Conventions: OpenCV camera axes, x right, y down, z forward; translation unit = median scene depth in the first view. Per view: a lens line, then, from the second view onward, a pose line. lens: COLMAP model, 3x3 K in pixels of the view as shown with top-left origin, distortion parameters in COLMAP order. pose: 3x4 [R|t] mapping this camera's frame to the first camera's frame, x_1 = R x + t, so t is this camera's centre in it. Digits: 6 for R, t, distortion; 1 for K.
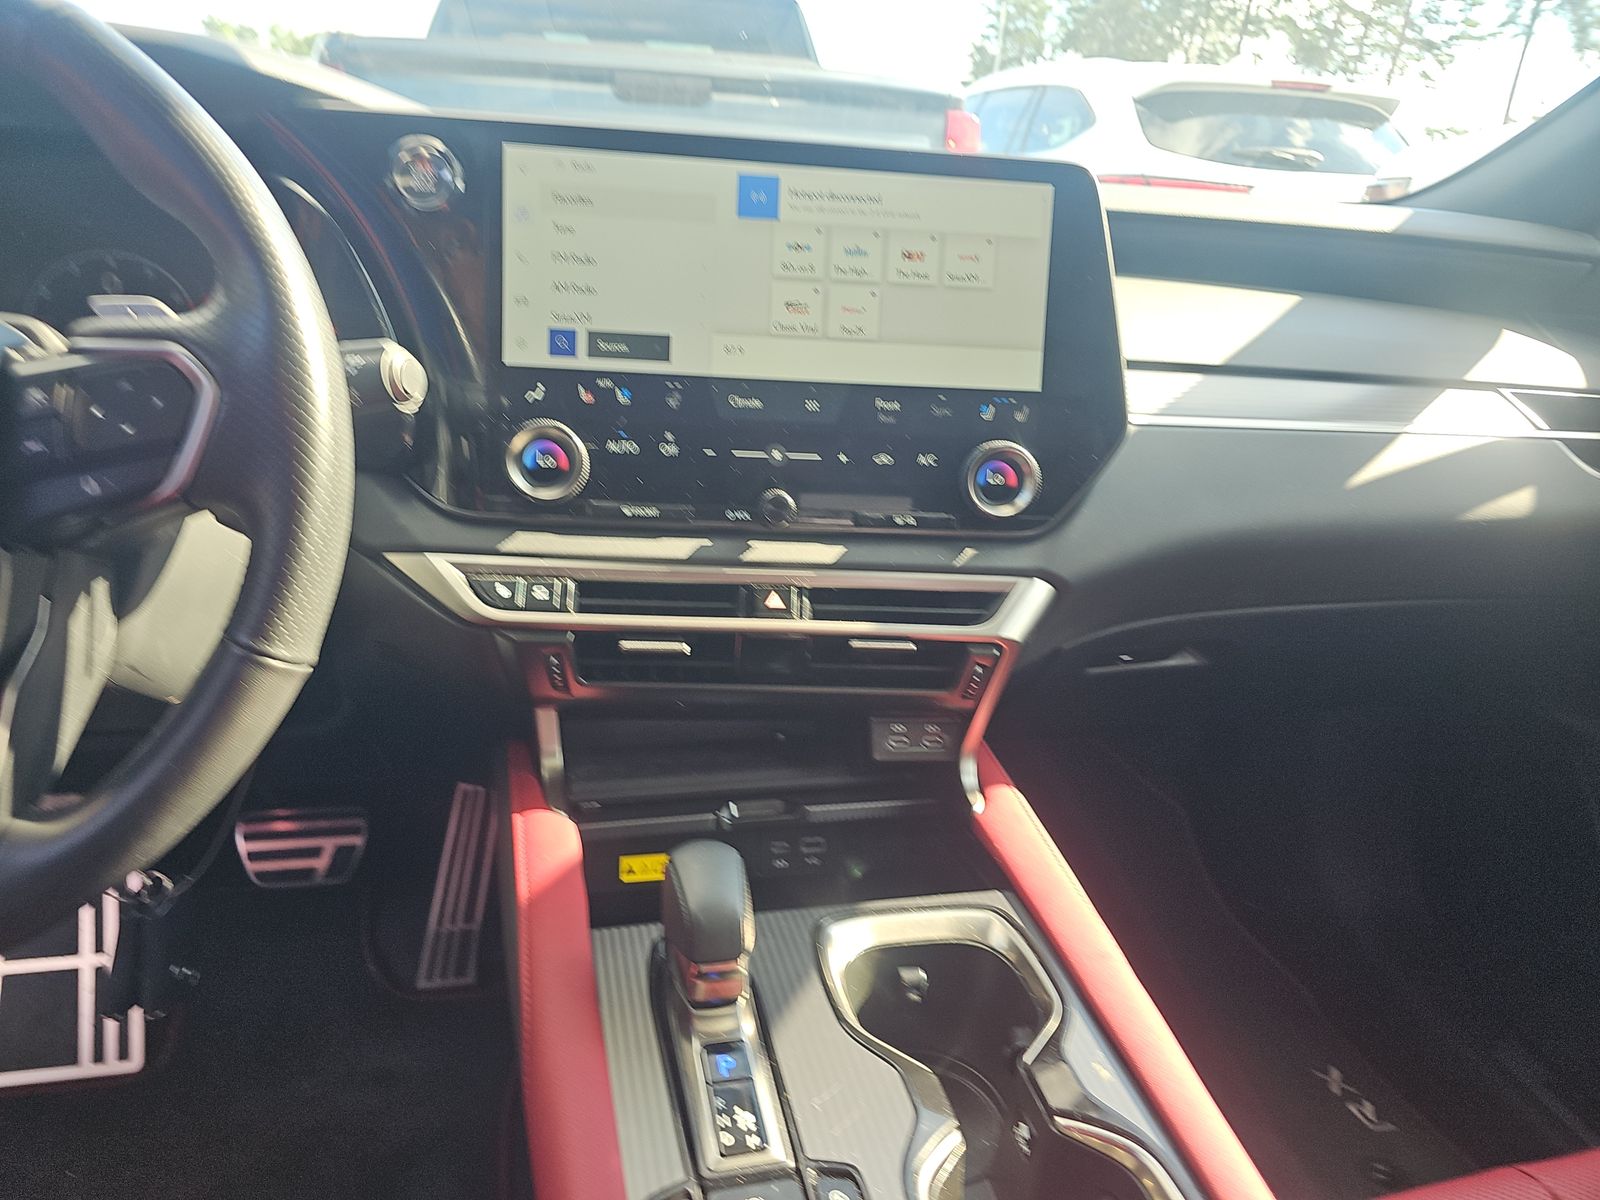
lens RADIAL K [[822.5, 0, 800.0], [0, 822.5, 600.0], [0, 0, 1]] dist [-0.019450, -0.006206]
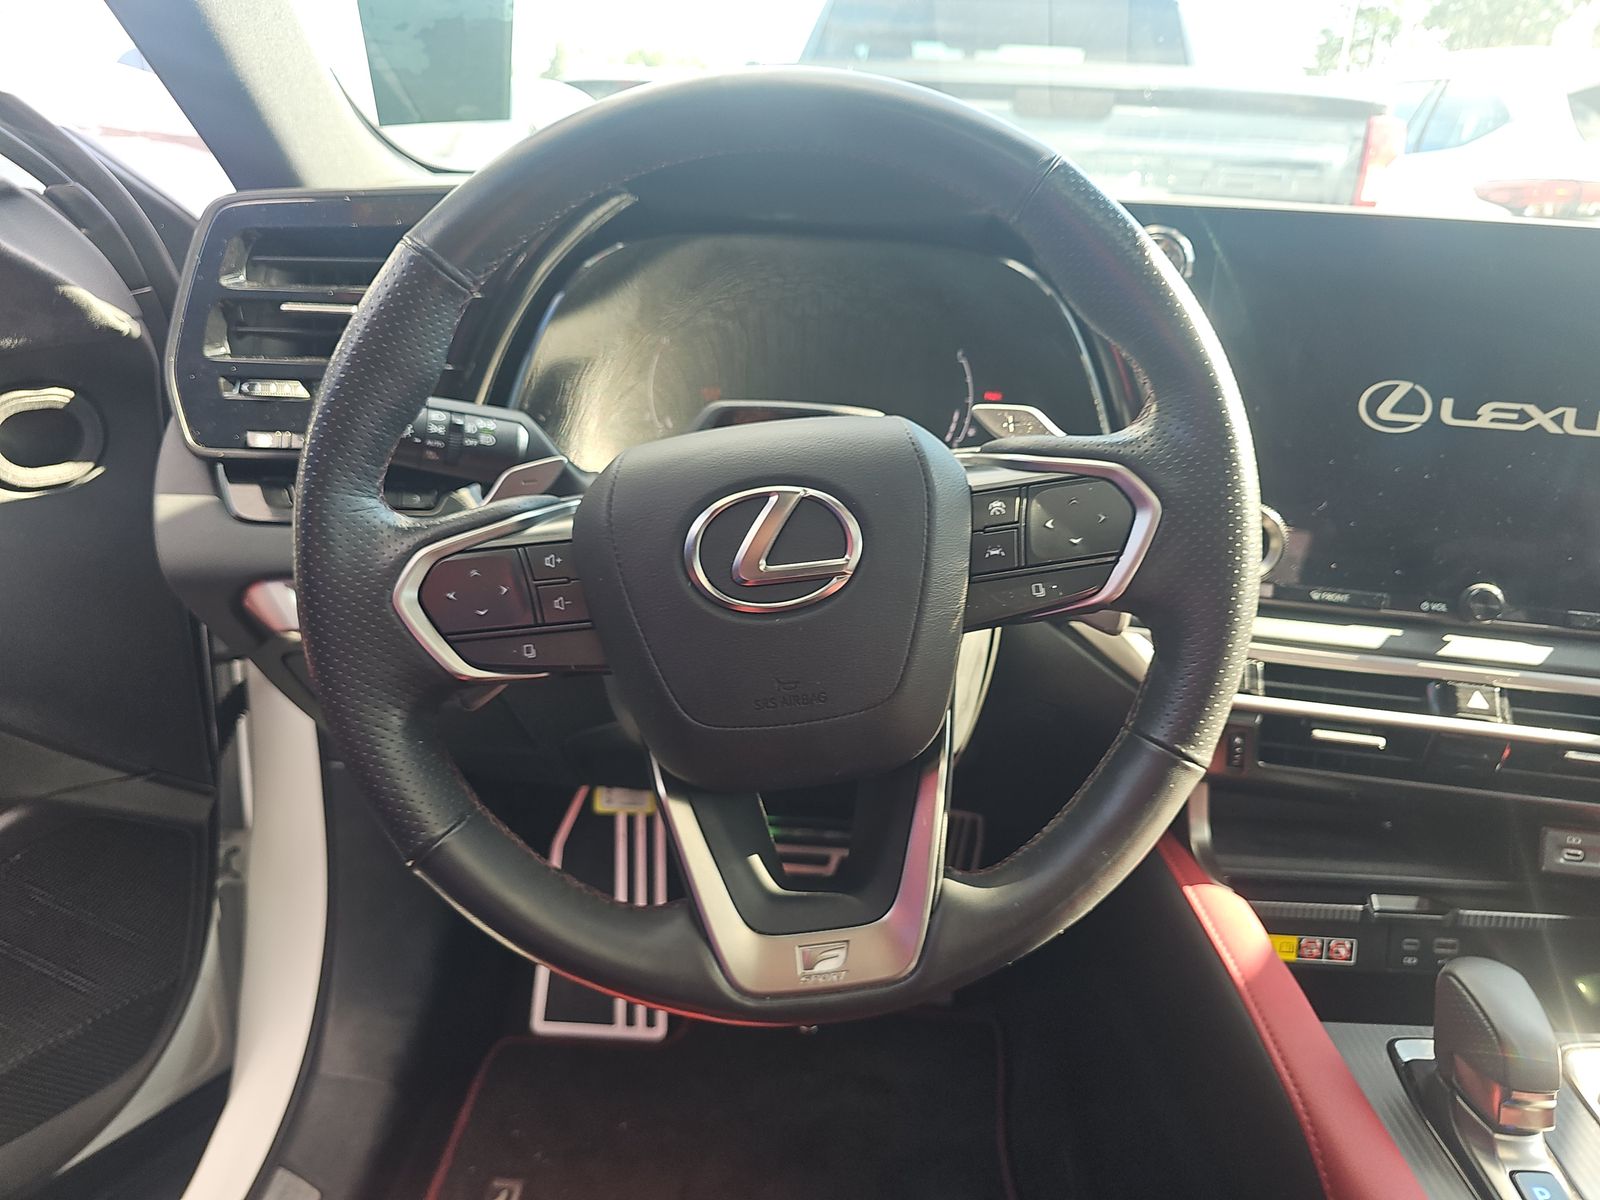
lens RADIAL K [[822.5, 0, 800.0], [0, 822.5, 600.0], [0, 0, 1]] dist [-0.019450, -0.006206]
pose [[0.974903, 0.074840, -0.209676, -0.603607], [-0.071505, 0.997165, 0.023452, -0.080747], [0.210837, -0.007870, 0.977490, -0.085791]]
